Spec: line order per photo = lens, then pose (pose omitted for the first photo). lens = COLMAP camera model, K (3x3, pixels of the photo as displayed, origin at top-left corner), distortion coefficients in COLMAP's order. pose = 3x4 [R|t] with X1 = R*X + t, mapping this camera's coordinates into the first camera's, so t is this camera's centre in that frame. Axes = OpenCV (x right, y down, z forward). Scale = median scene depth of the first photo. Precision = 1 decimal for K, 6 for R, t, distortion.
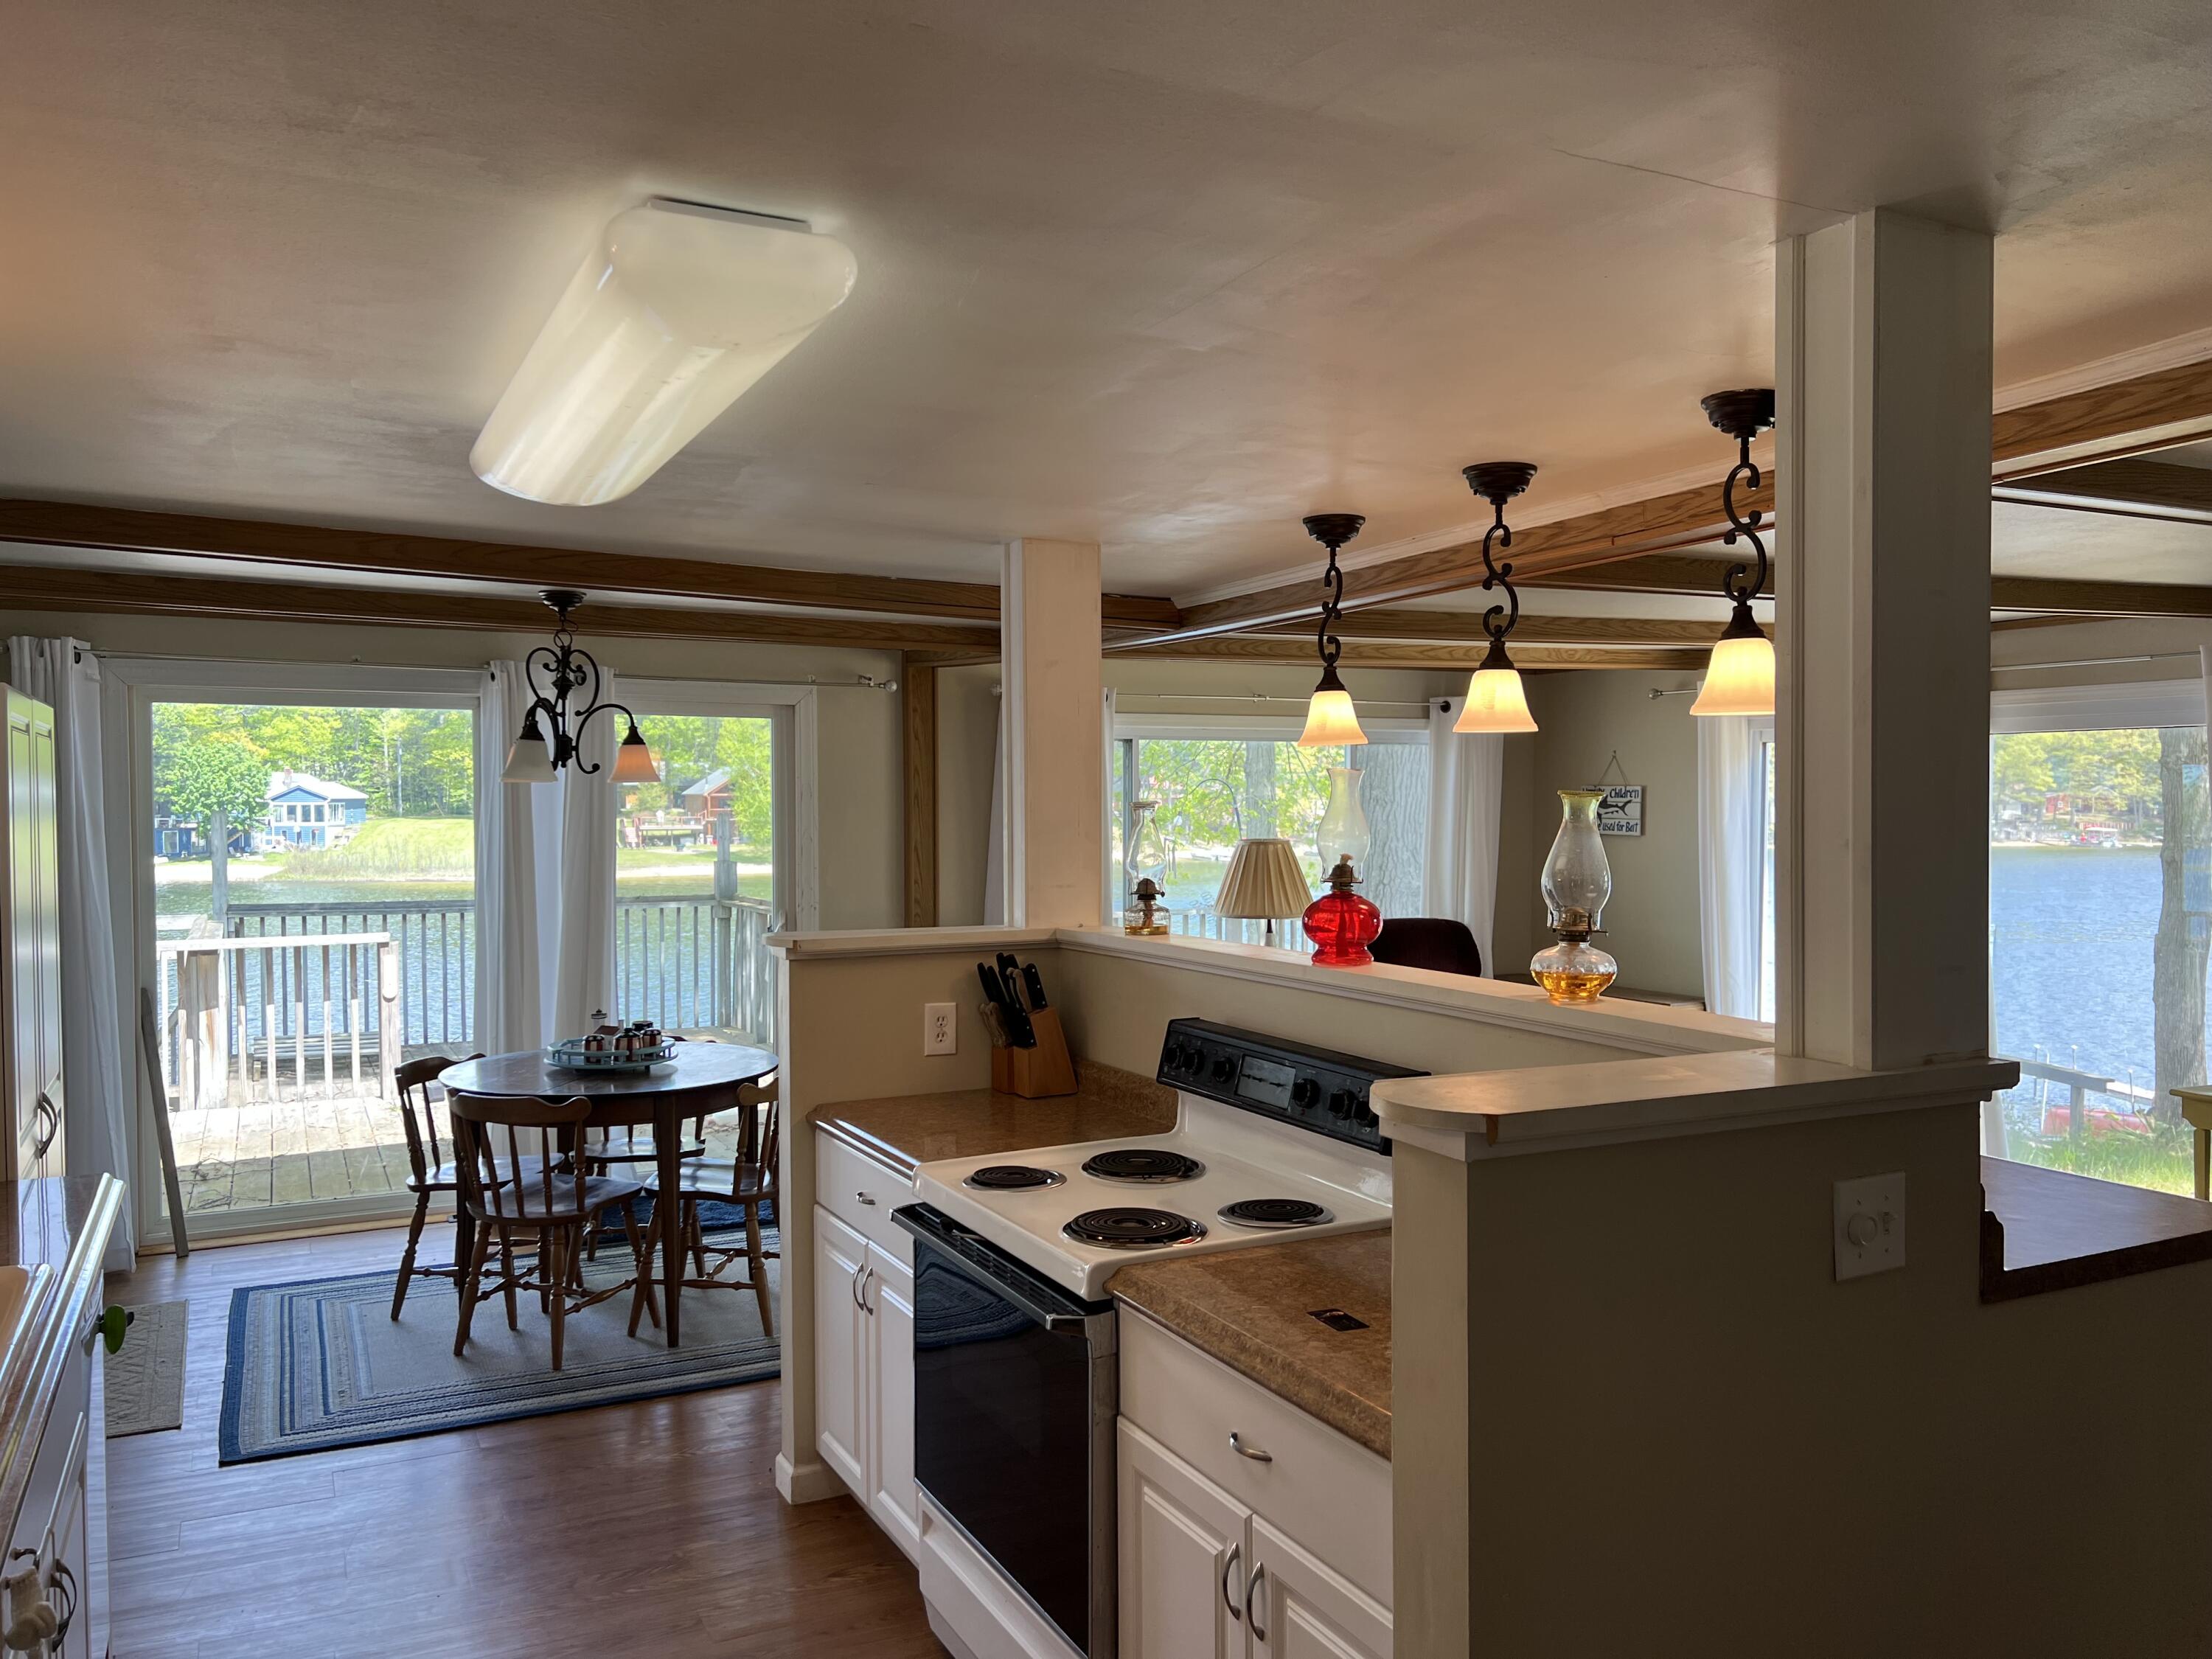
lens RADIAL K [[1640.5, 0, 1100.1], [0, 1640.5, 860.5], [0, 0, 1]] dist [0.022802, -0.003439]
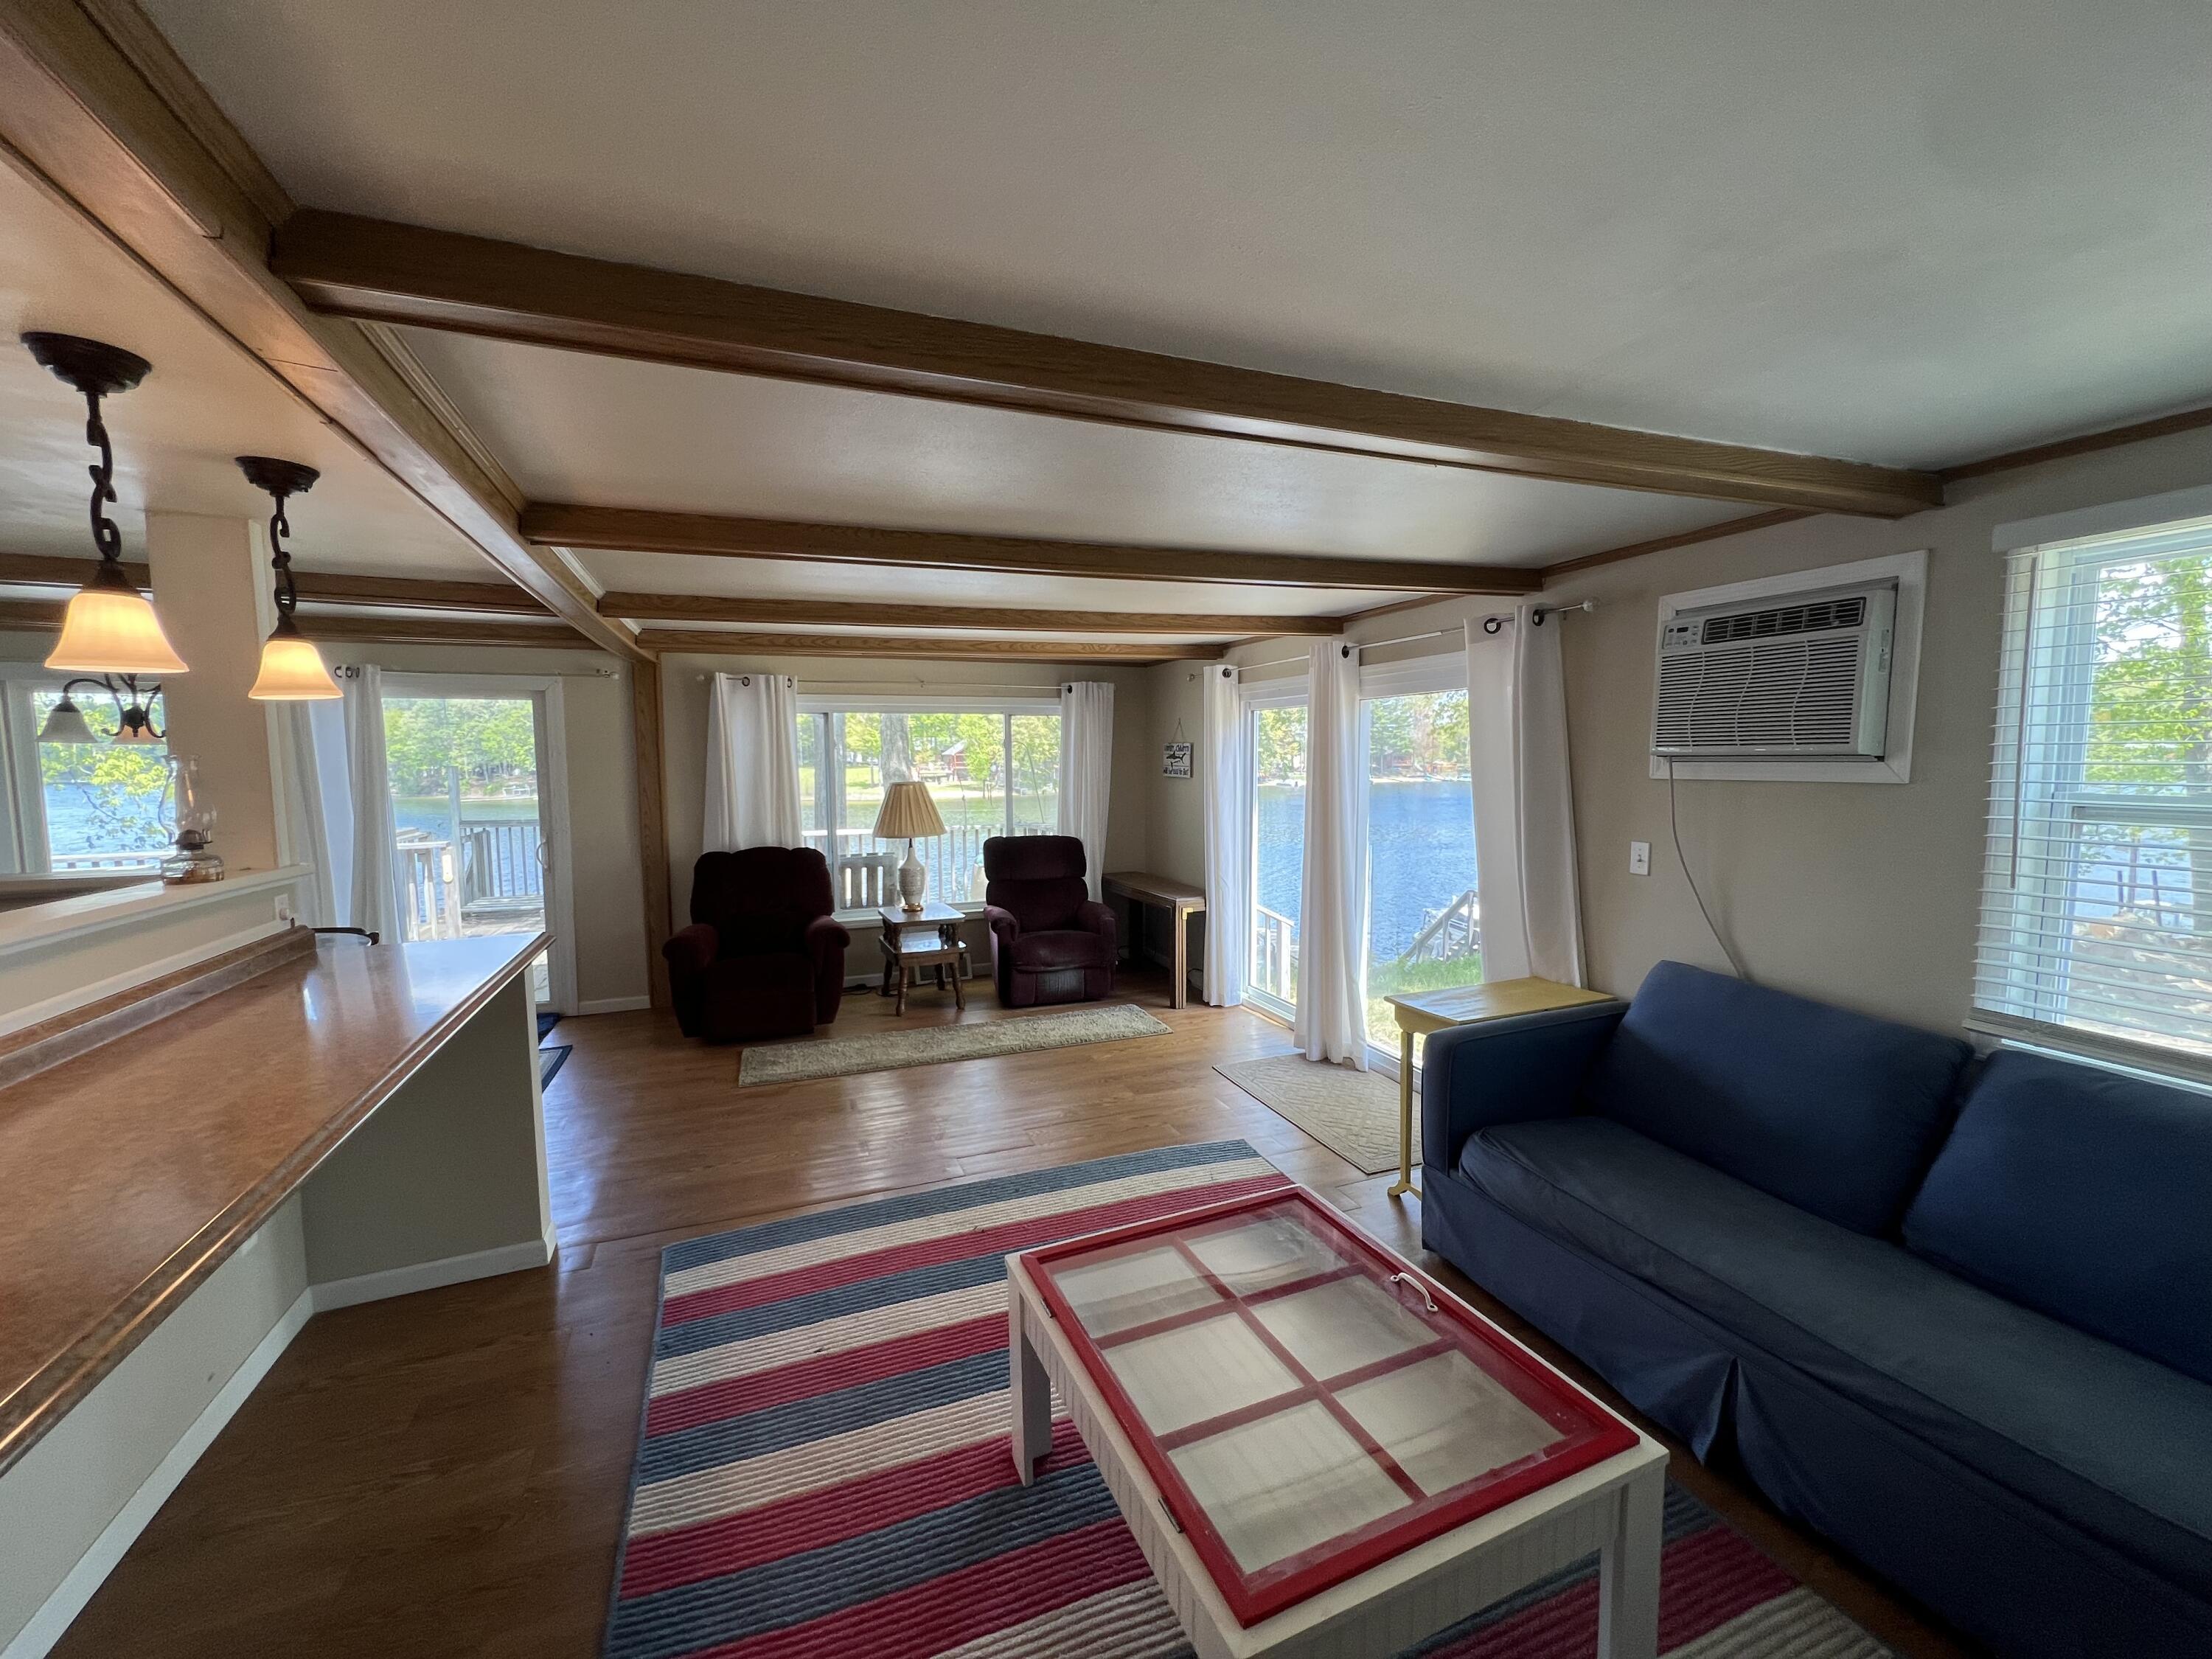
lens RADIAL K [[881.6, 0, 1098.5], [0, 881.6, 823.6], [0, 0, 1]] dist [-0.002116, 0.000290]
pose [[0.995006, 0.001810, -0.099796, 0.345577], [0.002090, 0.999239, 0.038957, -0.006521], [0.099791, -0.038971, 0.994245, 0.256171]]
